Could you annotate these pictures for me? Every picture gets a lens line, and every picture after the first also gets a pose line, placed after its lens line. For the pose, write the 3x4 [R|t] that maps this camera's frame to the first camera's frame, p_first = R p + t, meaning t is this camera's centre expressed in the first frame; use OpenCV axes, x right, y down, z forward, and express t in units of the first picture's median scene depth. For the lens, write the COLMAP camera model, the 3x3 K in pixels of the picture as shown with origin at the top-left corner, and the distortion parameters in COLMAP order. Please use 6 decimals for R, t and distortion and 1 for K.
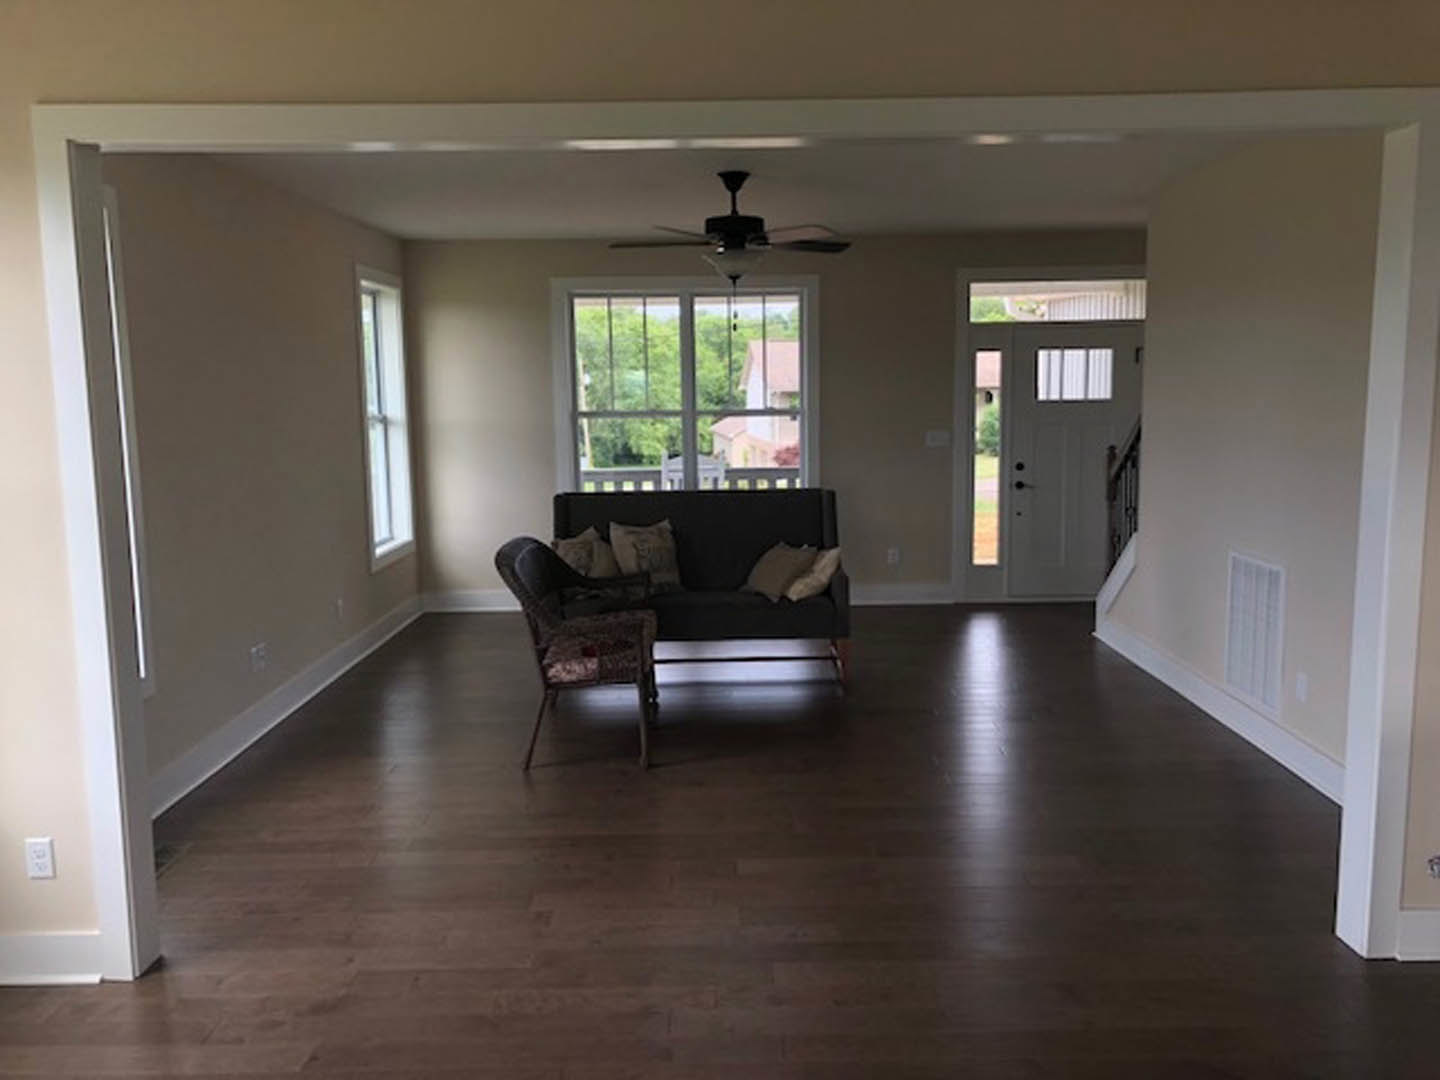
lens RADIAL K [[1169.5, 0, 720.0], [0, 1169.5, 540.0], [0, 0, 1]] dist [0.048920, -0.163367]
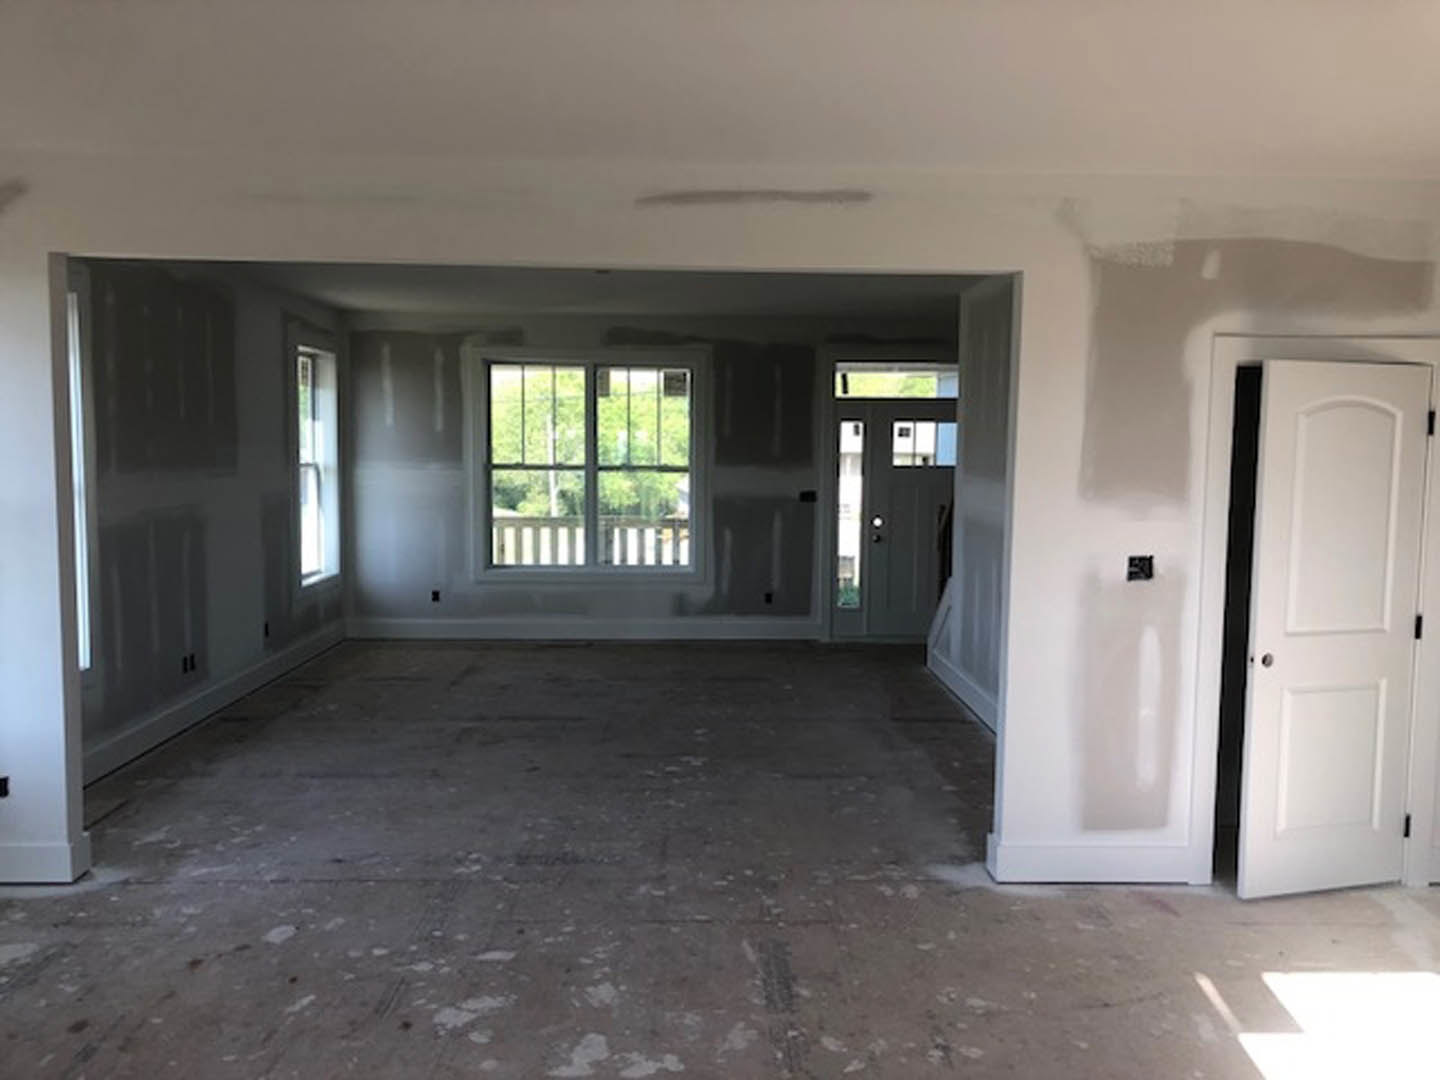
lens RADIAL K [[1169.5, 0, 720.0], [0, 1169.5, 540.0], [0, 0, 1]] dist [0.048920, -0.163367]
pose [[0.999419, 0.025523, 0.022591, 0.077691], [-0.024383, 0.998483, -0.049368, 0.015059], [-0.023817, 0.048788, 0.998525, -0.141125]]
